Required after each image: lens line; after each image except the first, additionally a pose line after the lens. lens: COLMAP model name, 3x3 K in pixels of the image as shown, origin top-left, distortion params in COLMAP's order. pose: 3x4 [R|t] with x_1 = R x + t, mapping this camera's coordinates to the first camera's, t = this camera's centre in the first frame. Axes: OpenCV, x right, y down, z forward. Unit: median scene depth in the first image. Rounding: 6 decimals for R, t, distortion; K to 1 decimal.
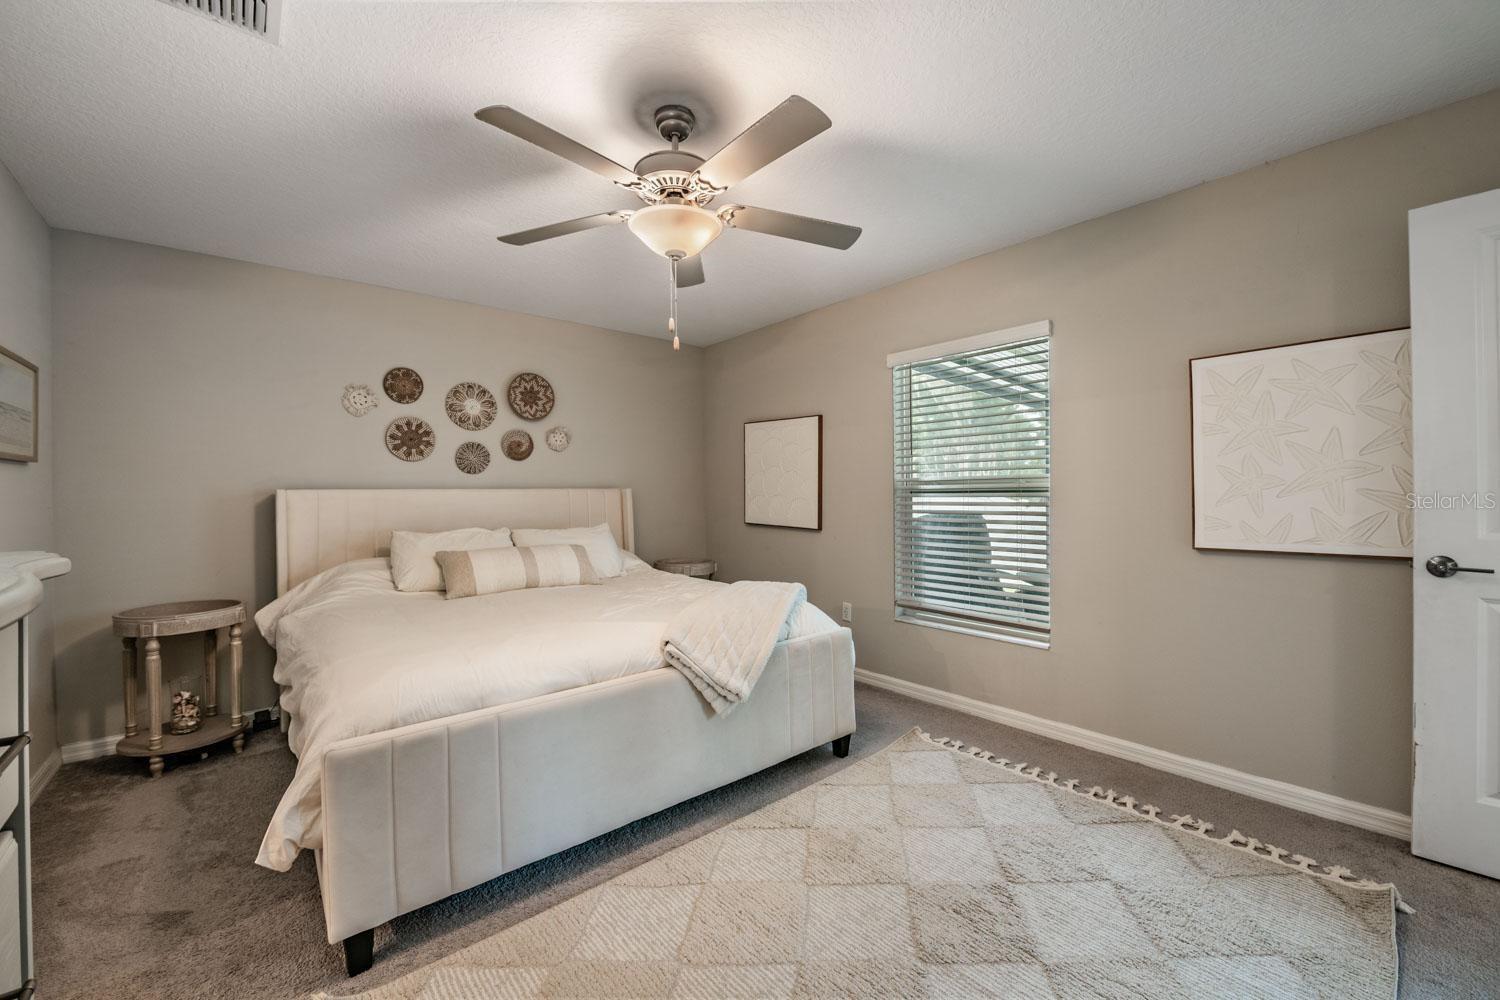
lens RADIAL K [[591.3, 0, 752.8], [0, 591.3, 497.2], [0, 0, 1]] dist [-0.012305, -0.000614]
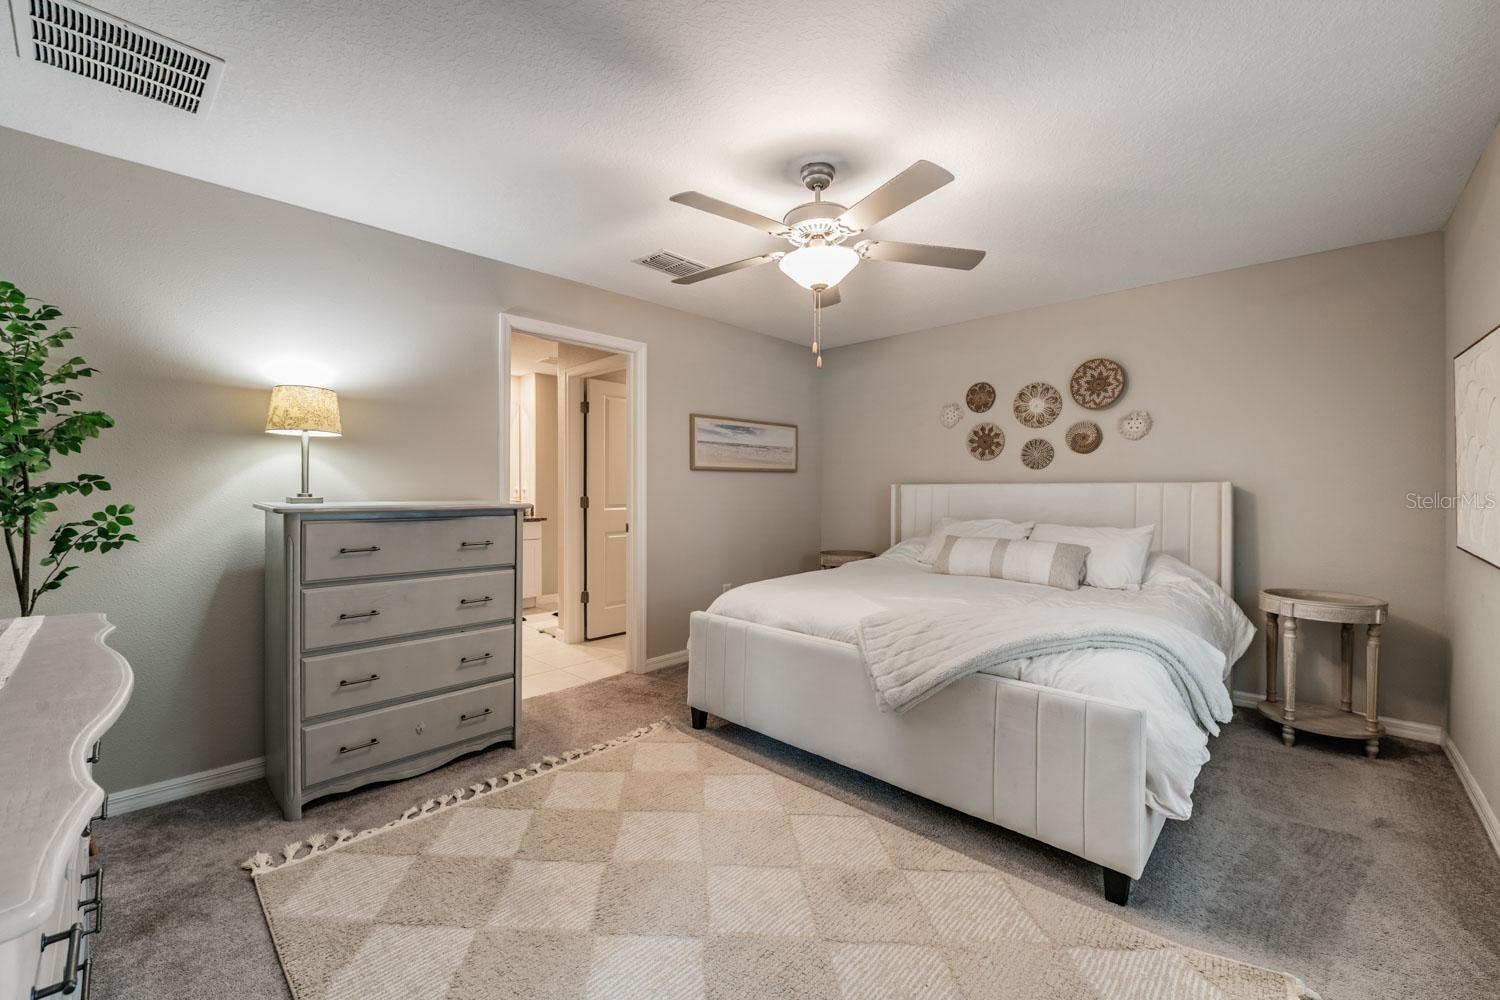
lens RADIAL K [[596.0, 0, 751.6], [0, 596.0, 495.5], [0, 0, 1]] dist [-0.011999, -0.000267]
pose [[0.097976, 0.020805, -0.994971, 0.561781], [-0.006707, 0.999773, 0.020245, -0.010958], [0.995166, 0.004690, 0.098093, 0.406605]]
